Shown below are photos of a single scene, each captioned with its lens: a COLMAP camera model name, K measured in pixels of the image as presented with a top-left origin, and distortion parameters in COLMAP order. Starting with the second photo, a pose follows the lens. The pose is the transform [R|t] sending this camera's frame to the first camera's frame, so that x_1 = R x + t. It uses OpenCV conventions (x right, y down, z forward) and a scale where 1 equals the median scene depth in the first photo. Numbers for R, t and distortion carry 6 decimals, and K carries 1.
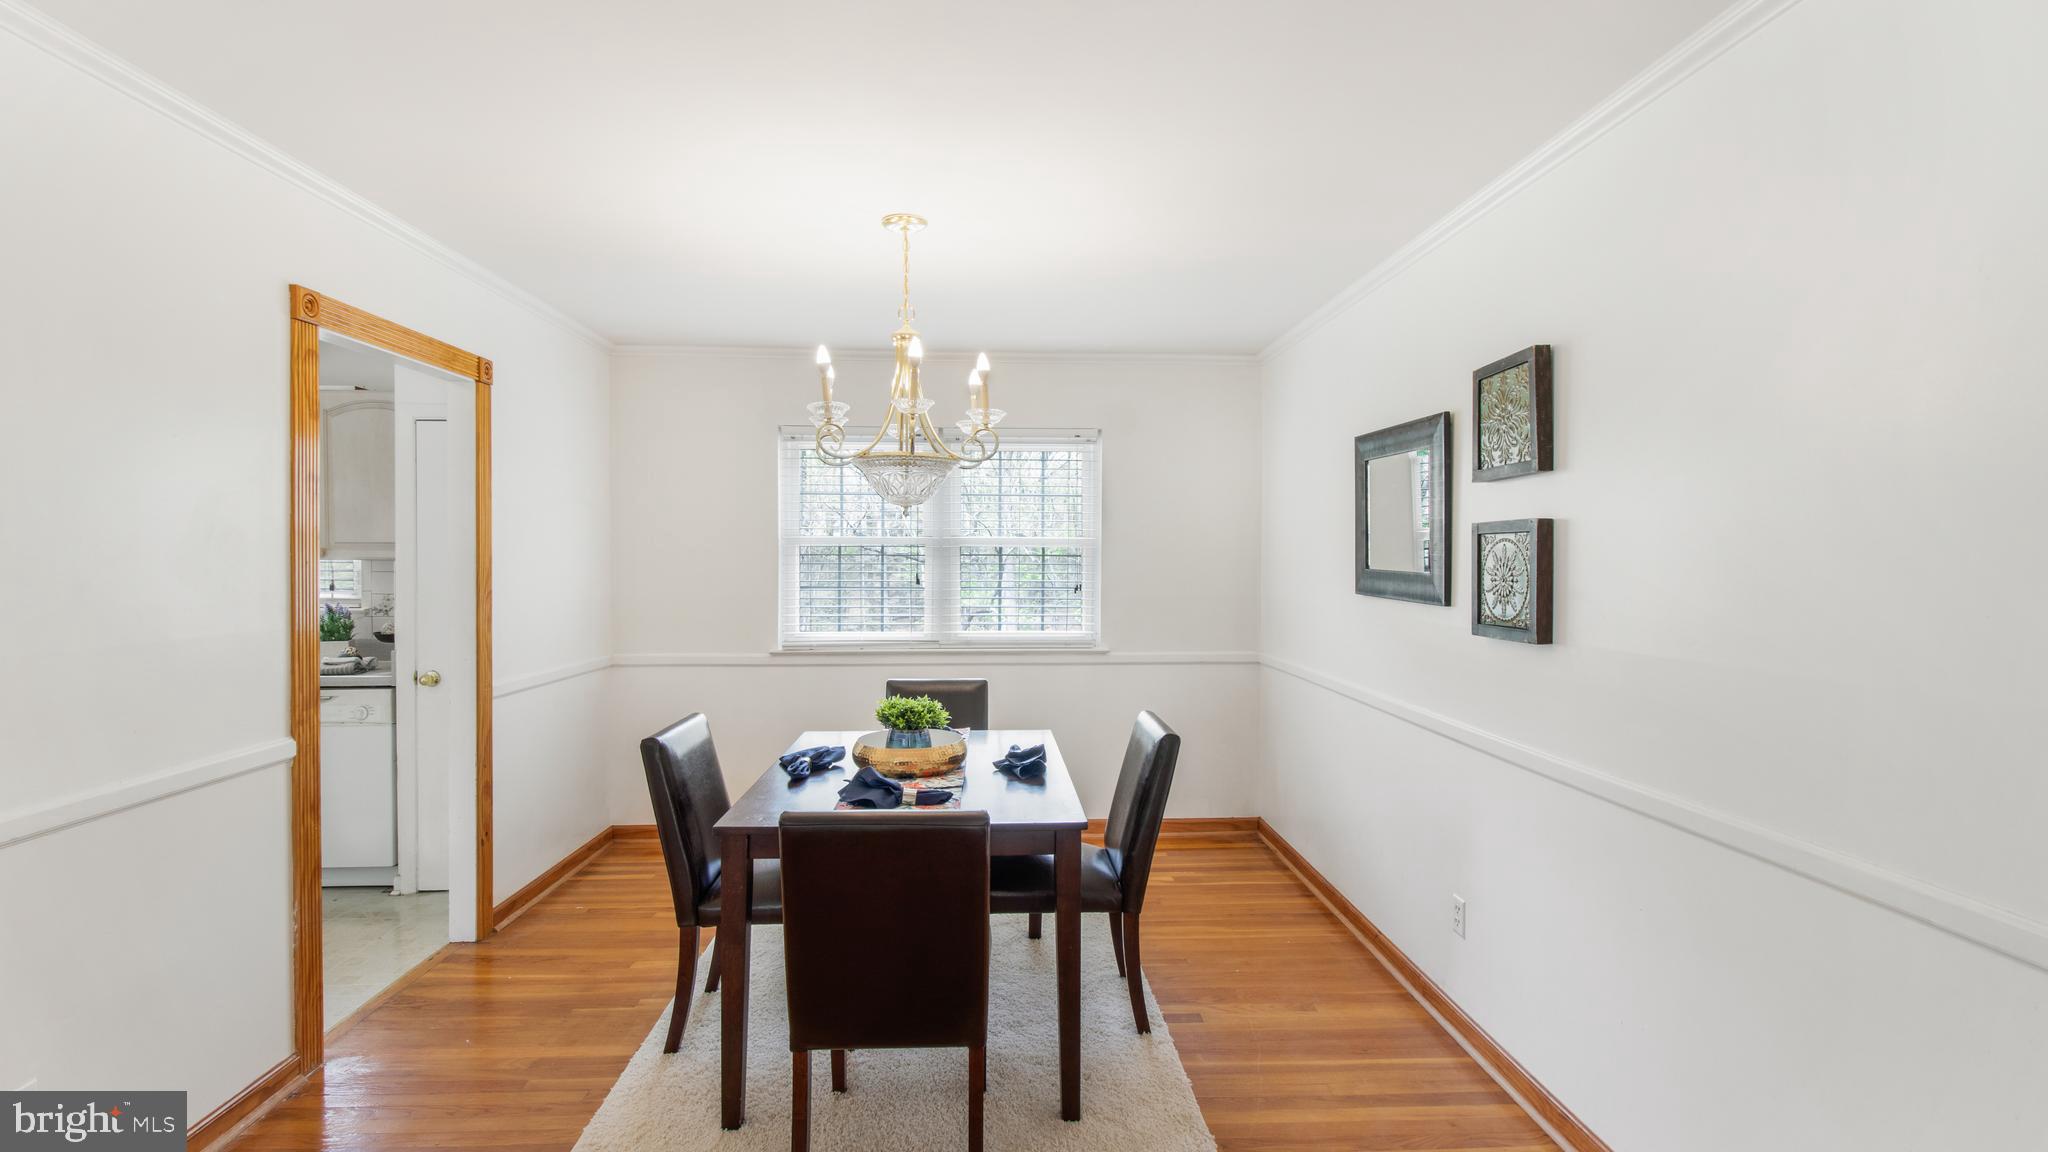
lens RADIAL K [[942.5, 0, 1033.9], [0, 942.5, 565.5], [0, 0, 1]] dist [0.016671, -0.001381]
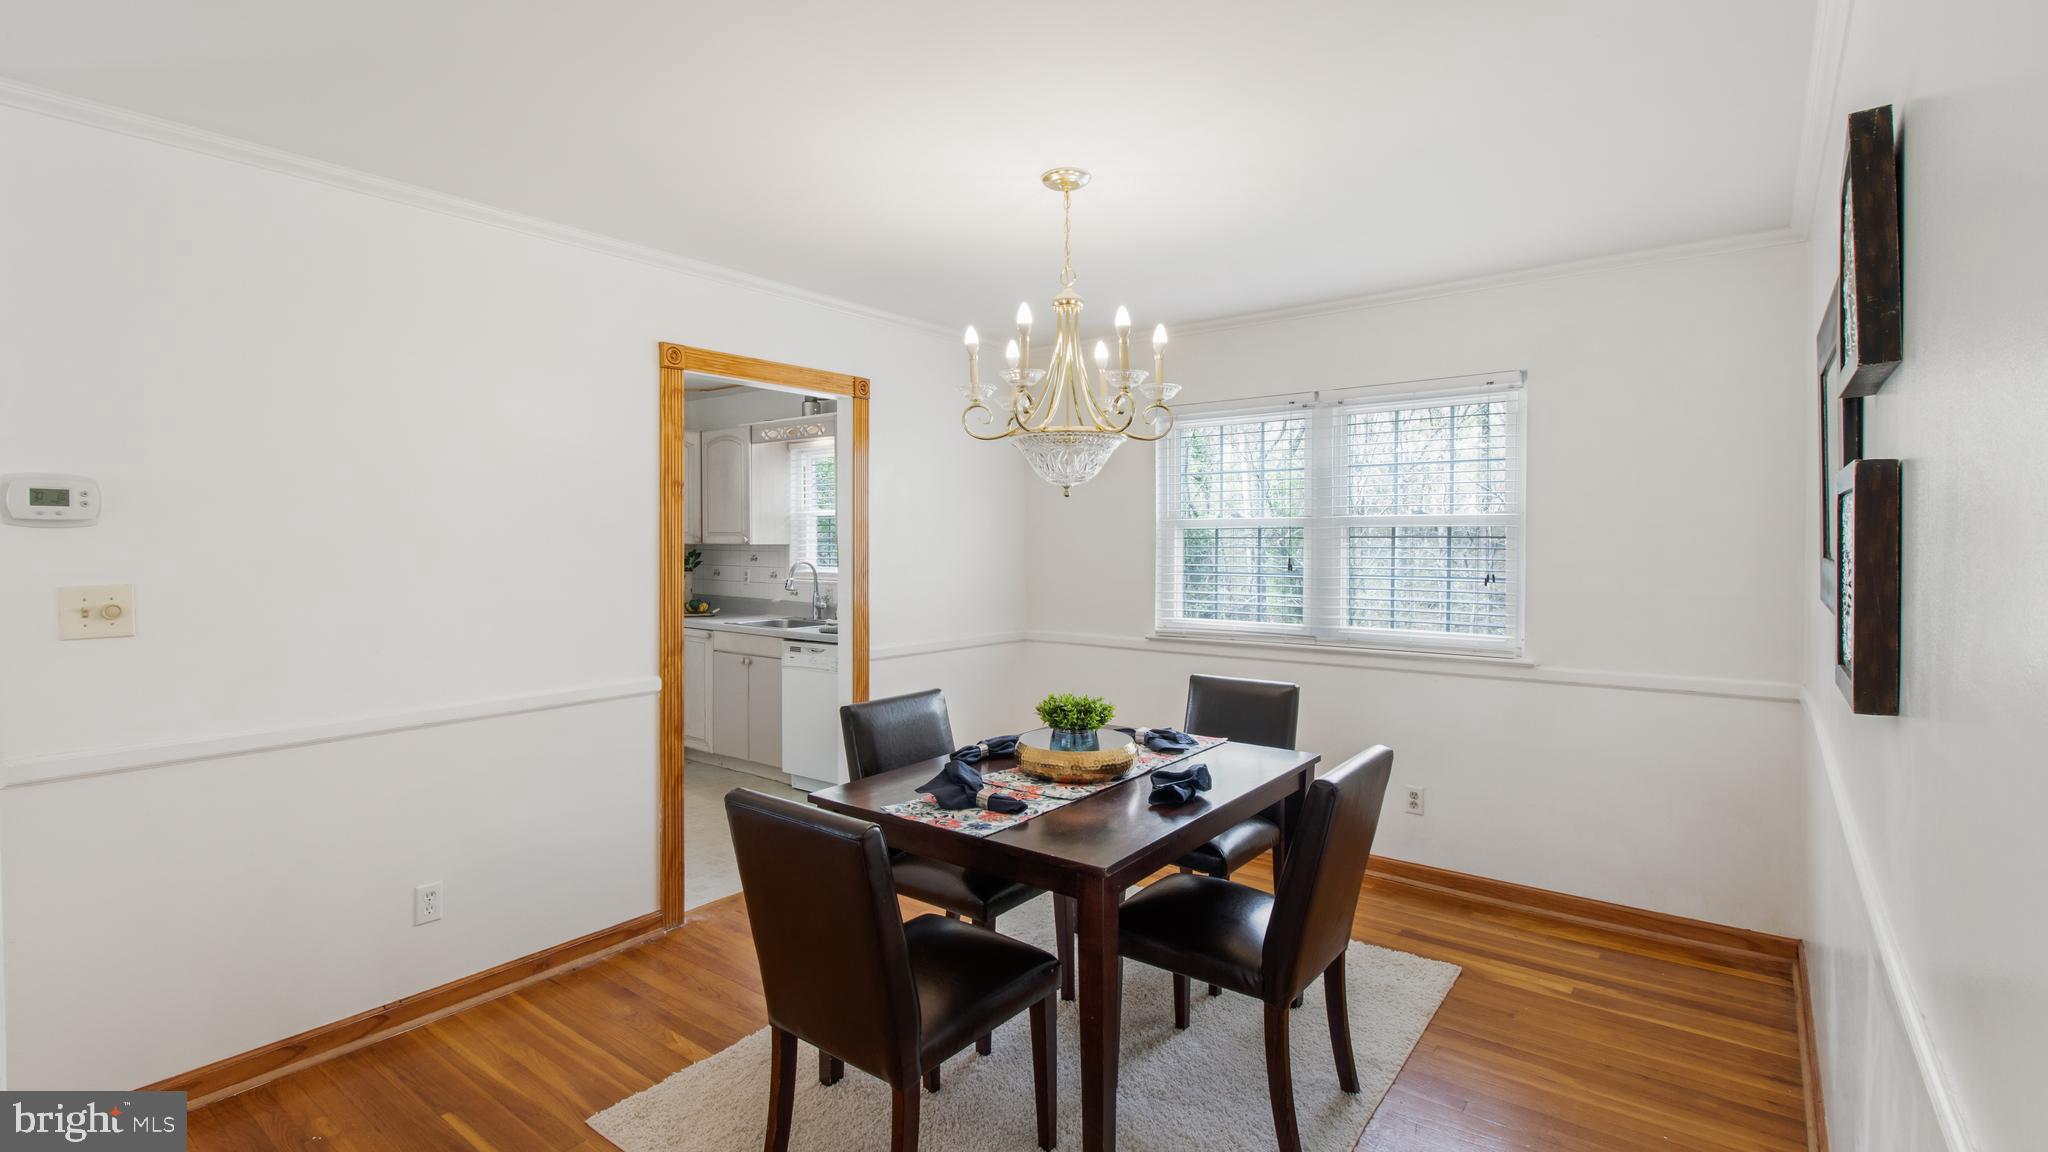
lens RADIAL K [[942.5, 0, 1047.7], [0, 942.5, 542.8], [0, 0, 1]] dist [0.016671, -0.001381]
pose [[0.766322, -0.003048, -0.642450, 0.310952], [-0.000874, 0.999983, -0.005787, -0.001308], [0.642457, 0.004996, 0.766306, 0.198358]]
